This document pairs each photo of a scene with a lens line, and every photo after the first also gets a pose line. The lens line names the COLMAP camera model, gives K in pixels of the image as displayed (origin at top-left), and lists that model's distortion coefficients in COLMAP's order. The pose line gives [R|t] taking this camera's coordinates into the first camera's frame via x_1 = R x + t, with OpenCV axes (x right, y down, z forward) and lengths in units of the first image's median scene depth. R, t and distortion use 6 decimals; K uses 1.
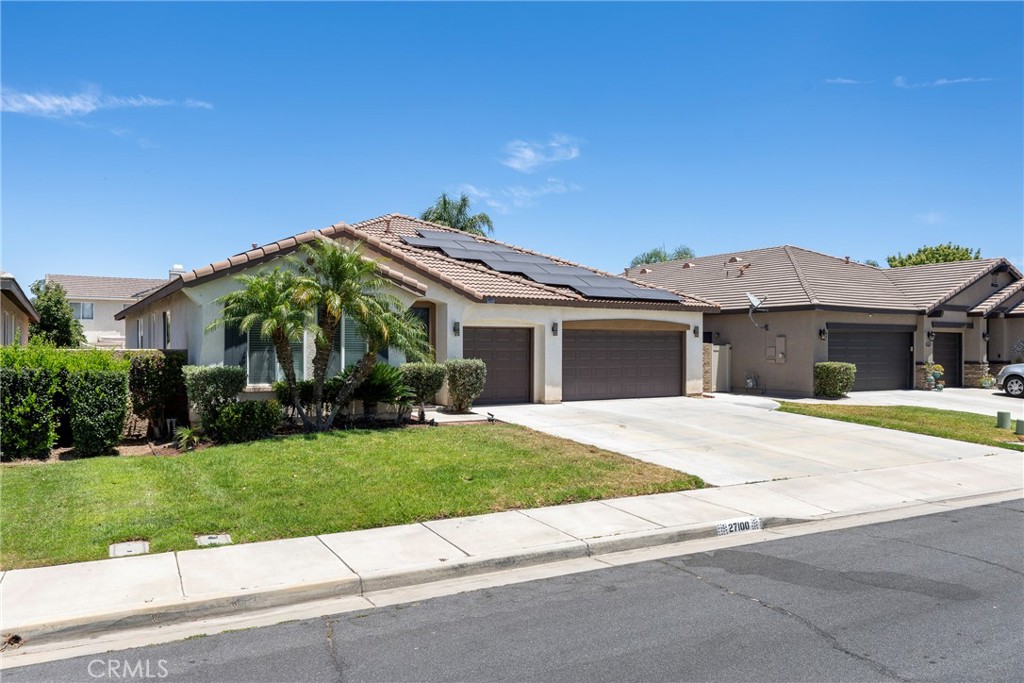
lens RADIAL K [[714.3, 0, 539.0], [0, 714.3, 341.8], [0, 0, 1]] dist [0.002886, -0.000341]
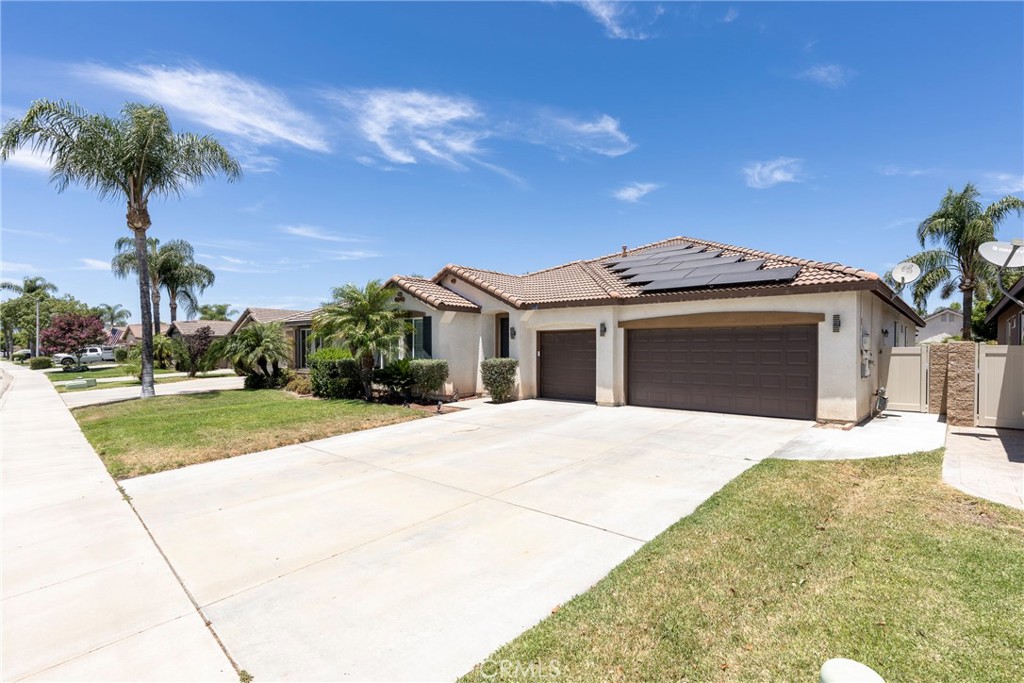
lens RADIAL K [[462.7, 0, 596.1], [0, 462.7, 353.0], [0, 0, 1]] dist [0.000328, -0.000006]
pose [[0.392097, 0.005156, -0.919910, 0.644117], [0.004920, 0.999958, 0.007702, 0.009872], [0.919911, -0.007546, 0.392055, 0.796345]]
